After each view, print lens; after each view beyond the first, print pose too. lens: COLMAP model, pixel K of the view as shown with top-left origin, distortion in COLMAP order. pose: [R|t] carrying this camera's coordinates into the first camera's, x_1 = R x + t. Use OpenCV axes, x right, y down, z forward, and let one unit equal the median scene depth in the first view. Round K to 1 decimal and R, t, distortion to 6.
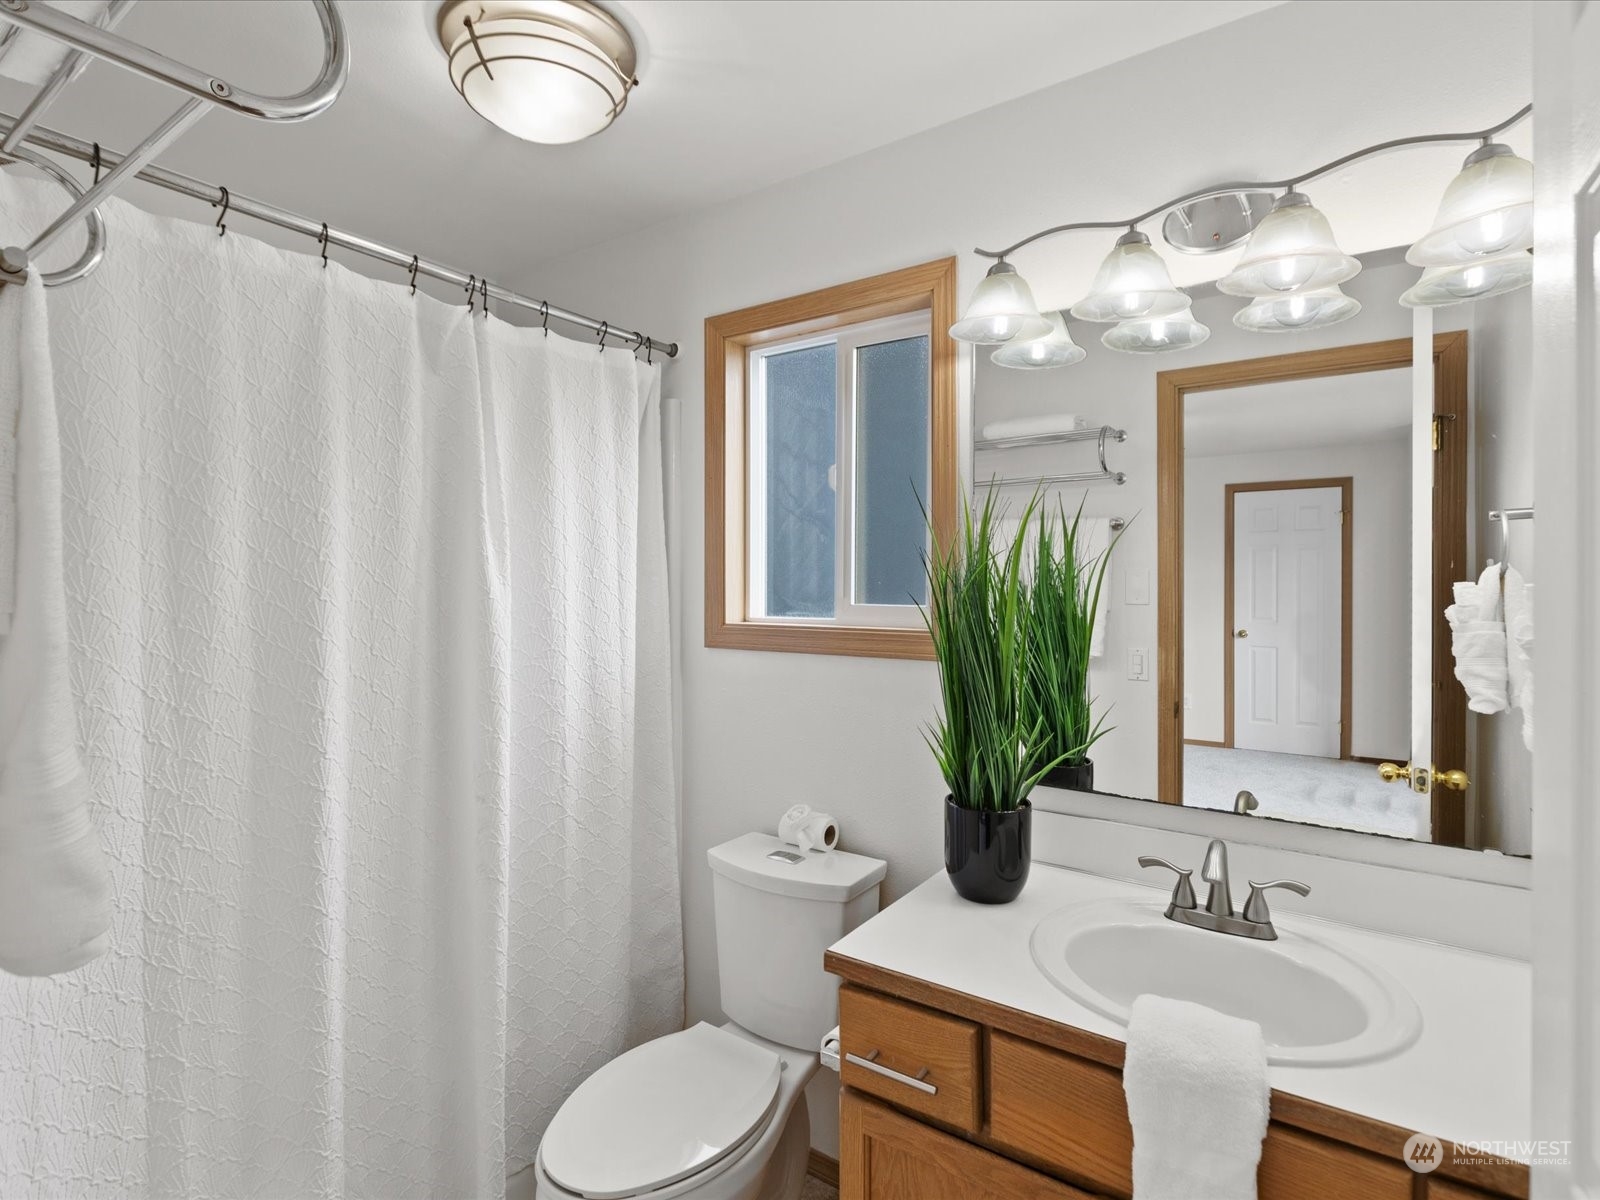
lens RADIAL K [[811.5, 0, 789.3], [0, 811.5, 592.6], [0, 0, 1]] dist [-0.001973, -0.000501]
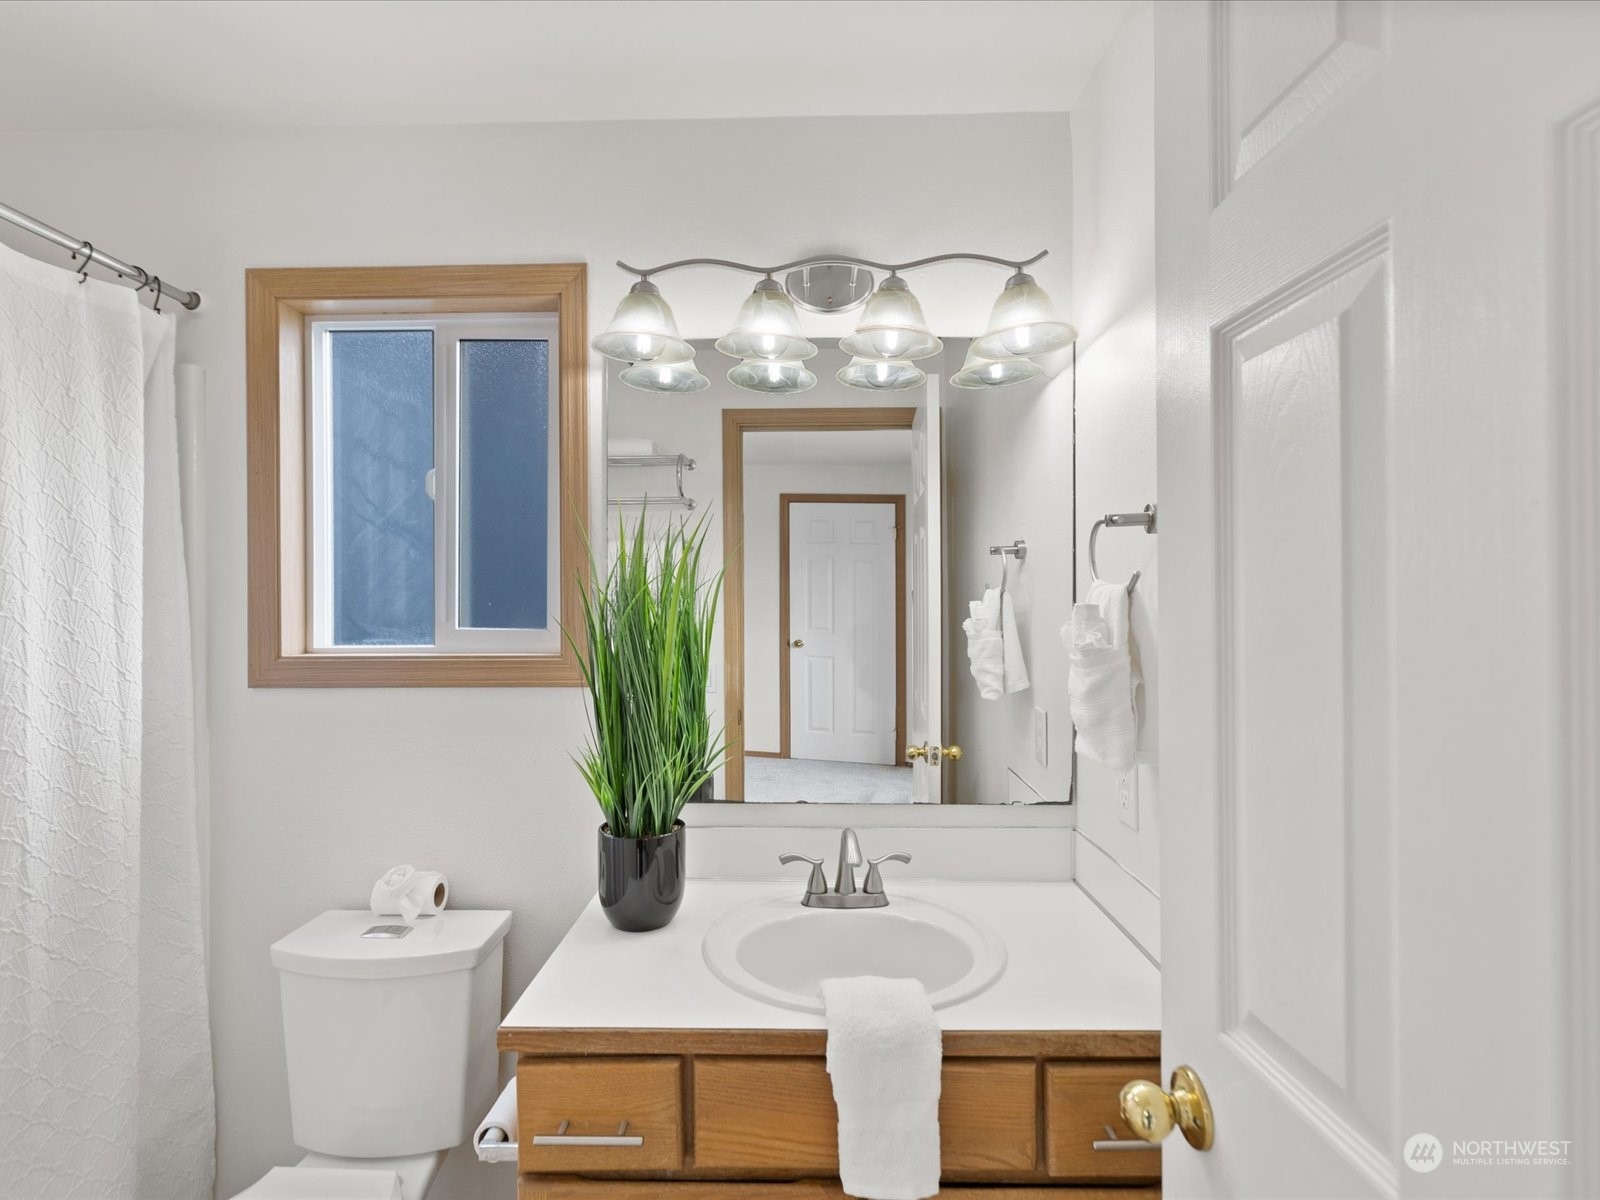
lens RADIAL K [[810.3, 0, 777.2], [0, 810.3, 605.2], [0, 0, 1]] dist [-0.002416, 0.001120]
pose [[0.829194, -0.007956, 0.558904, -0.134673], [0.011975, 0.999922, -0.003533, -0.004223], [-0.558832, 0.009623, 0.829225, 0.076161]]
